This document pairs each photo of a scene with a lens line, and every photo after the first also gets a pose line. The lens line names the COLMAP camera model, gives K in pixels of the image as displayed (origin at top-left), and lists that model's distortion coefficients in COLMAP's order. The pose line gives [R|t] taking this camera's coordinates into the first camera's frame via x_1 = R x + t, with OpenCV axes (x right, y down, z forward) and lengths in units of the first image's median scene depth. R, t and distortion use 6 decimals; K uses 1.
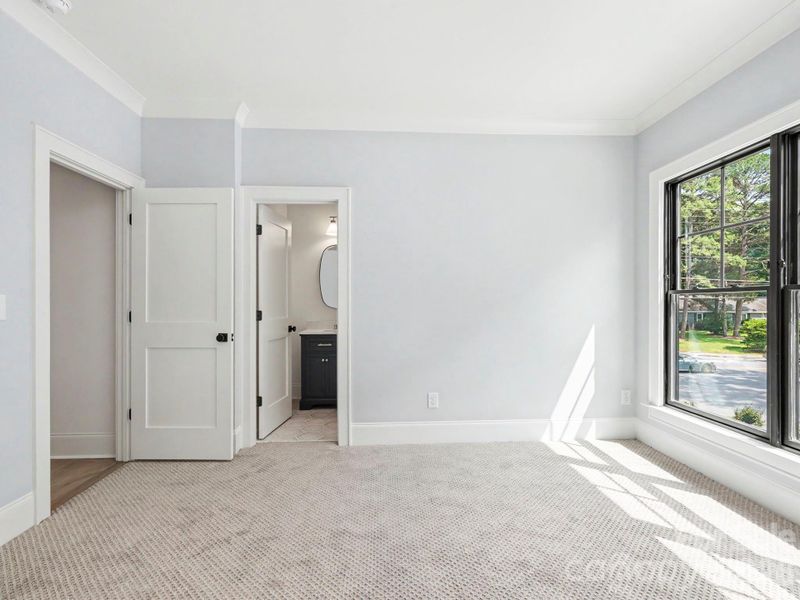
lens RADIAL K [[392.8, 0, 398.2], [0, 392.8, 303.2], [0, 0, 1]] dist [0.003749, 0.000552]
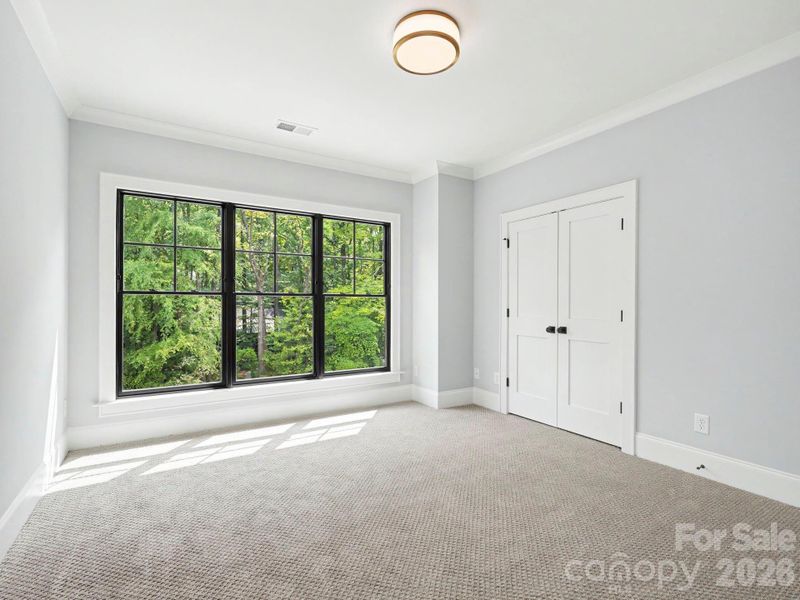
lens RADIAL K [[397.6, 0, 402.3], [0, 397.6, 302.2], [0, 0, 1]] dist [0.002332, -0.000086]
pose [[-0.492985, 0.008736, 0.869994, -0.734037], [-0.000765, 0.999945, -0.010474, 0.011380], [-0.870037, -0.005829, -0.492952, 0.988622]]
